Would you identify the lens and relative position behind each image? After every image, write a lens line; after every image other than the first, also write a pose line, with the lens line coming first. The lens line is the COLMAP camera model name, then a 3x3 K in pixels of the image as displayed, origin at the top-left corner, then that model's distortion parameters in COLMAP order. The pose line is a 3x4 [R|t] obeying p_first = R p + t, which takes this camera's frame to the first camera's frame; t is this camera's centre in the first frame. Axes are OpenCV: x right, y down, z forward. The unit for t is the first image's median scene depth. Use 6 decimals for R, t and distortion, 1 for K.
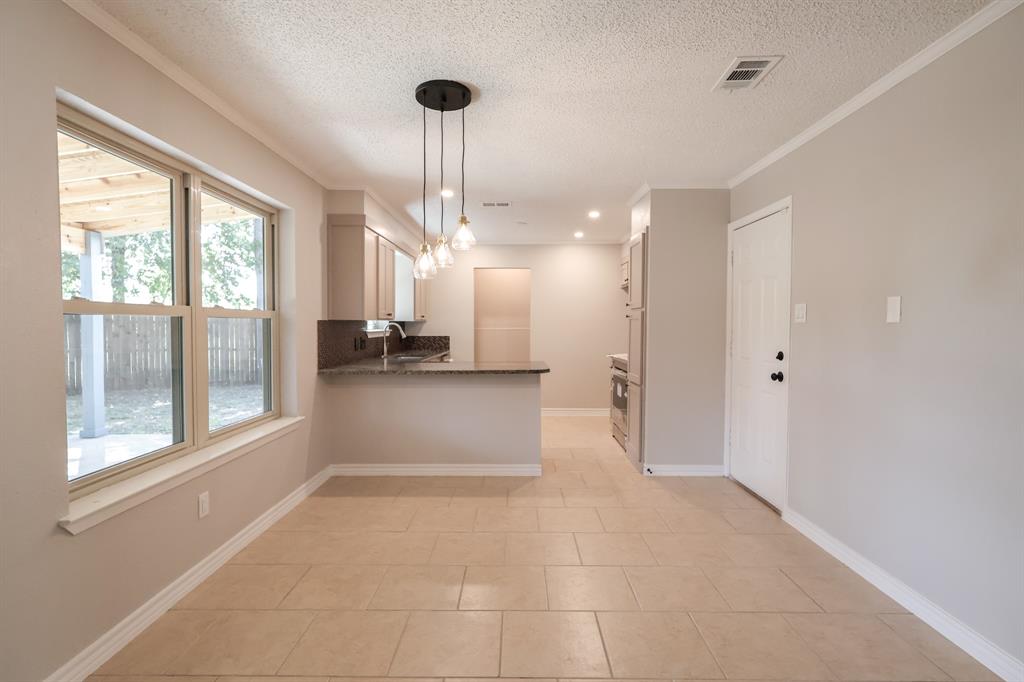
lens RADIAL K [[473.1, 0, 512.0], [0, 473.1, 341.0], [0, 0, 1]] dist [-0.000145, 0.000012]
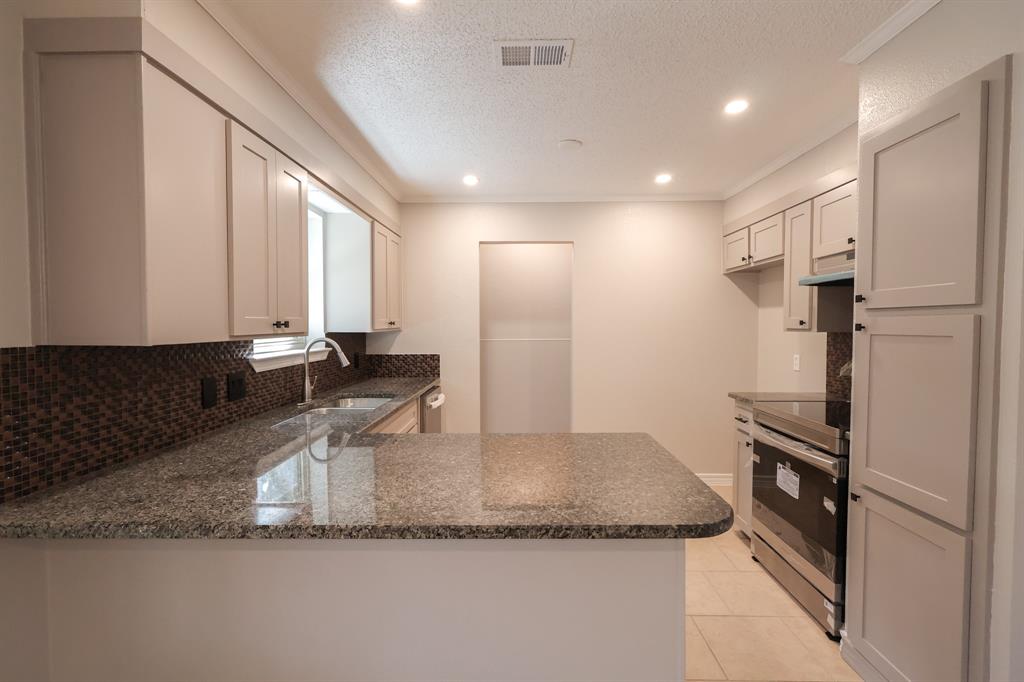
lens RADIAL K [[473.1, 0, 512.0], [0, 473.1, 341.0], [0, 0, 1]] dist [-0.000145, 0.000012]
pose [[0.999924, -0.003214, -0.011866, -0.037715], [0.003210, 0.999995, -0.000359, -0.031921], [0.011867, 0.000321, 0.999930, 0.463426]]
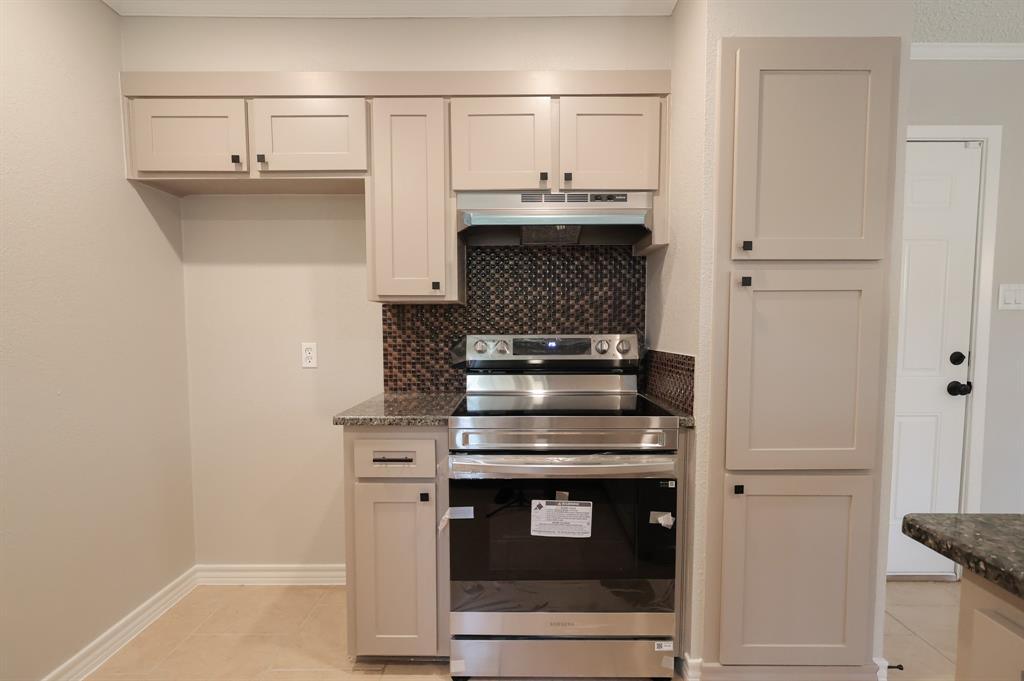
lens RADIAL K [[501.6, 0, 513.1], [0, 501.6, 358.5], [0, 0, 1]] dist [0.001449, -0.000048]
pose [[-0.002589, -0.070615, 0.997500, -0.086180], [0.034936, 0.996888, 0.070663, -0.023202], [-0.999386, 0.035032, -0.000114, 0.914890]]
